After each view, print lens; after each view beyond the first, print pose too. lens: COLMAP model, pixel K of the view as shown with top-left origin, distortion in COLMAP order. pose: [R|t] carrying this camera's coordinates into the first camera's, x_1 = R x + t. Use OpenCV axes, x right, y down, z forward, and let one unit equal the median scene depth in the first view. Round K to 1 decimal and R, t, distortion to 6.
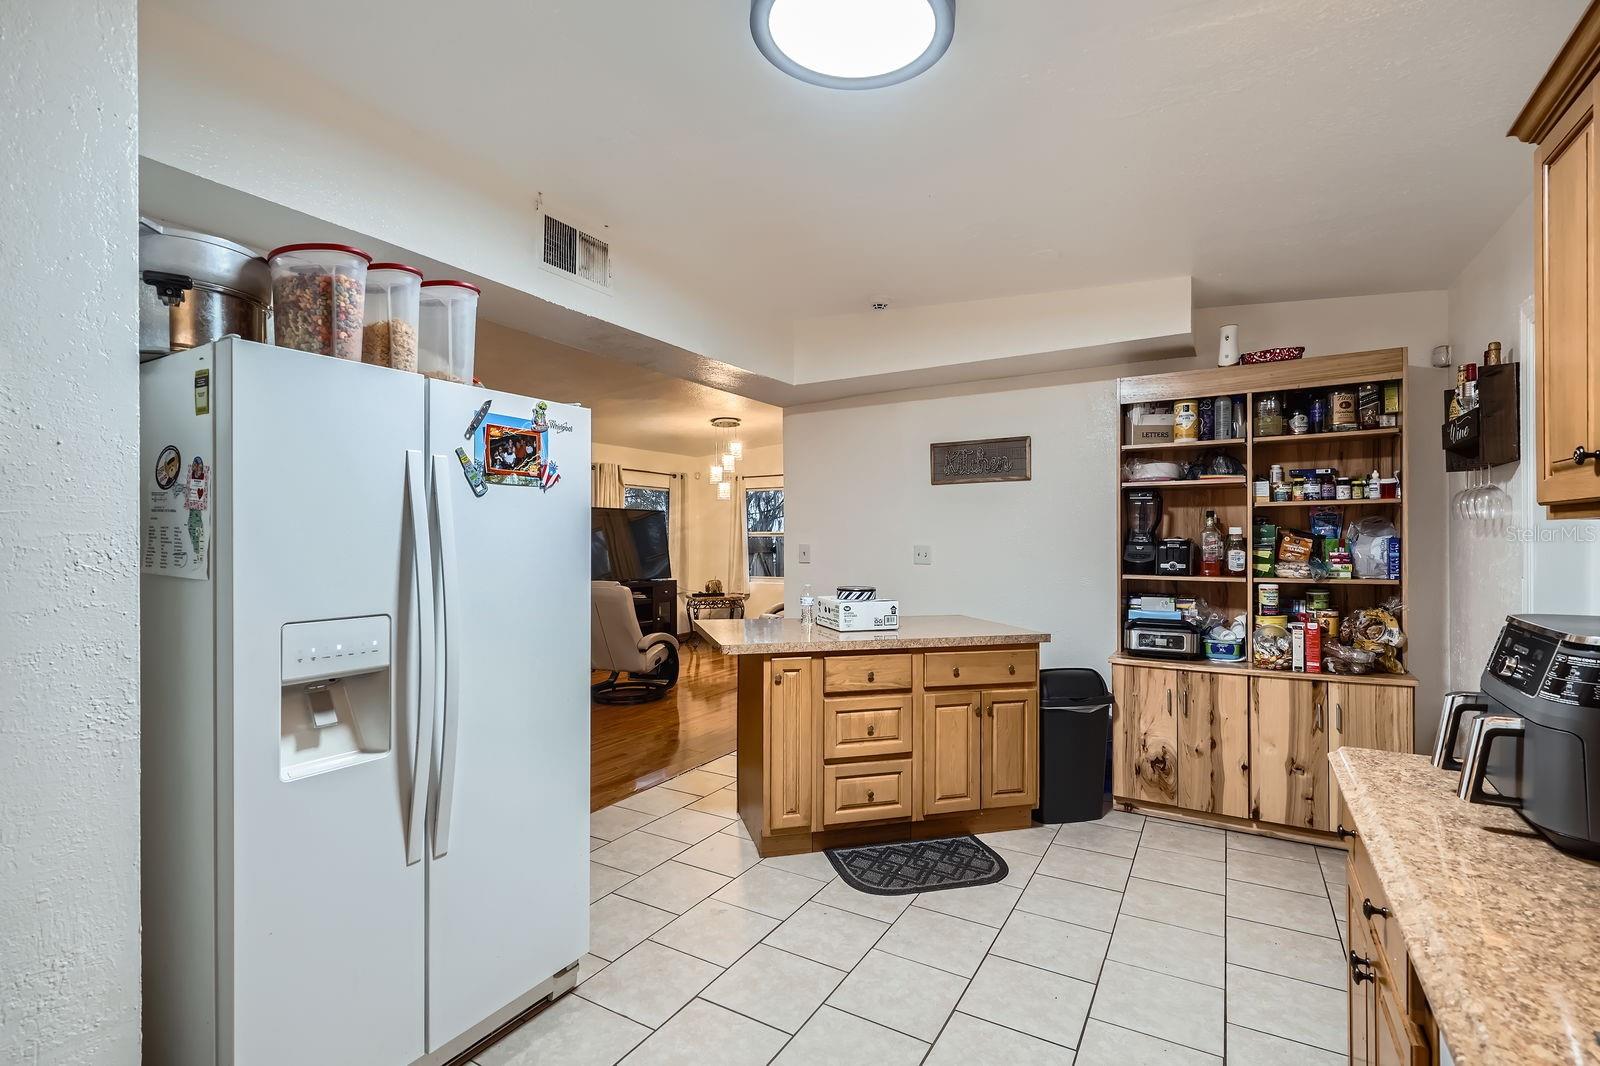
lens RADIAL K [[740.1, 0, 802.7], [0, 740.1, 532.4], [0, 0, 1]] dist [0.001588, -0.002333]
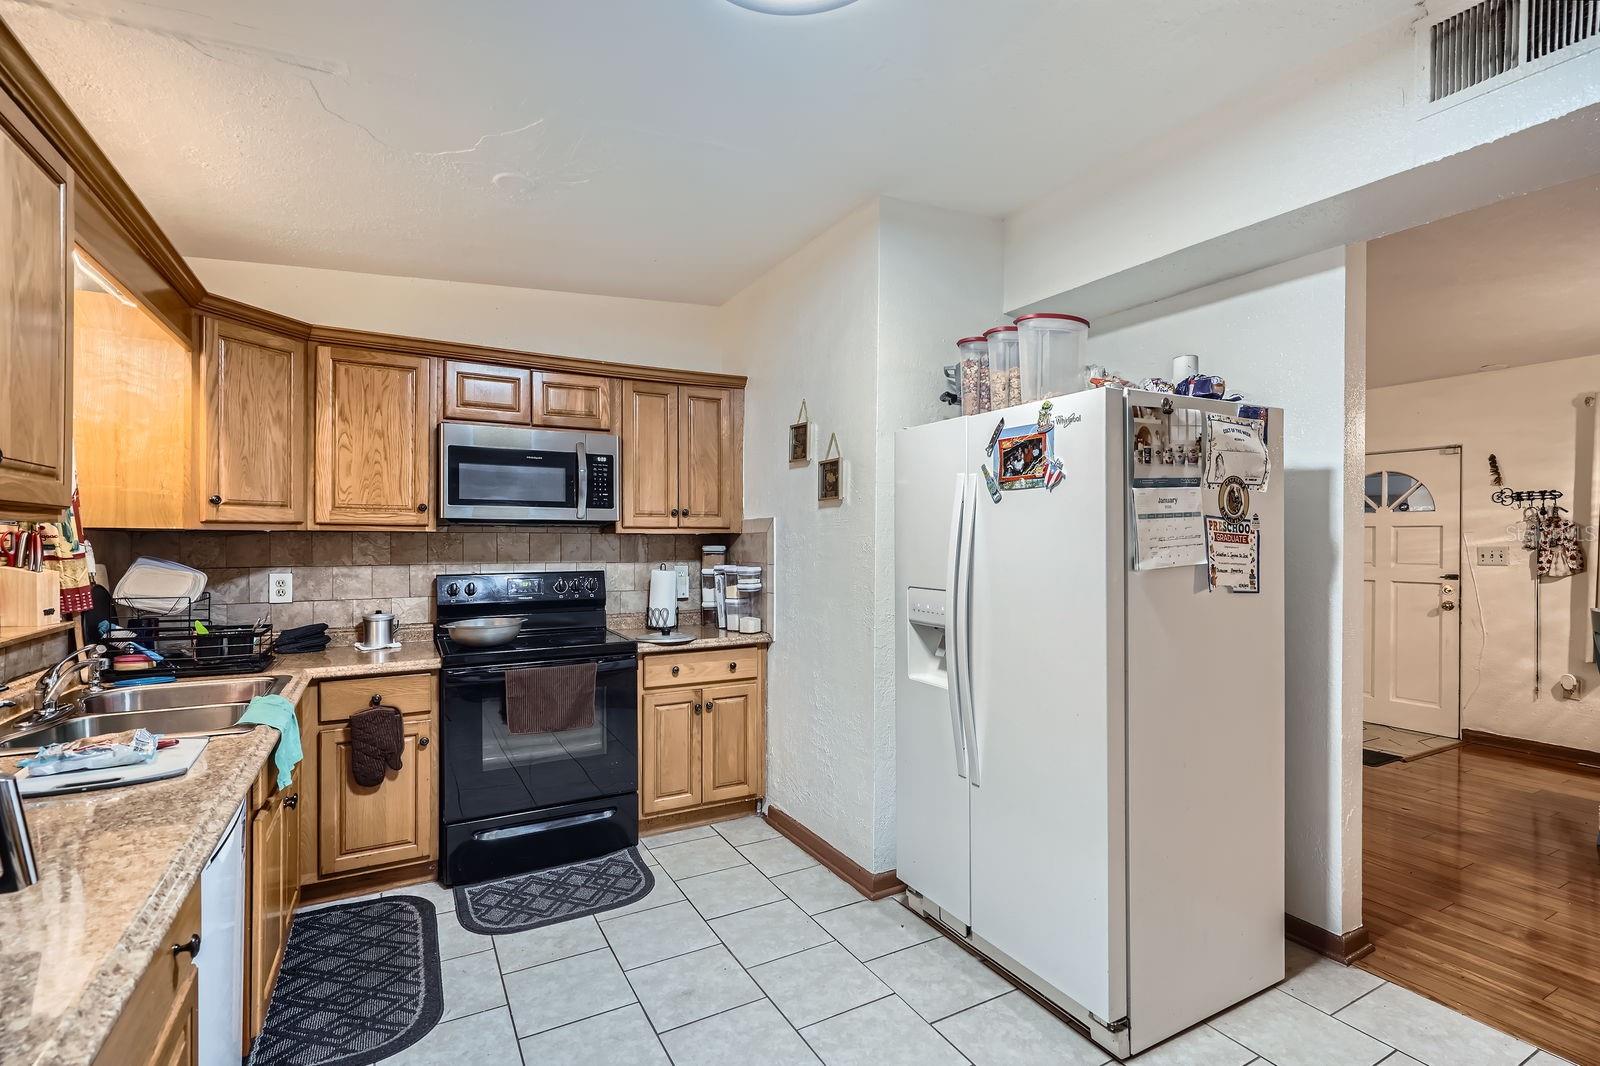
lens RADIAL K [[740.1, 0, 796.6], [0, 740.1, 539.0], [0, 0, 1]] dist [0.001588, -0.002333]
pose [[-0.504517, 0.002343, -0.863399, 0.709029], [0.006373, 0.999979, -0.001011, 0.007919], [0.863378, -0.006013, -0.504521, 1.266688]]
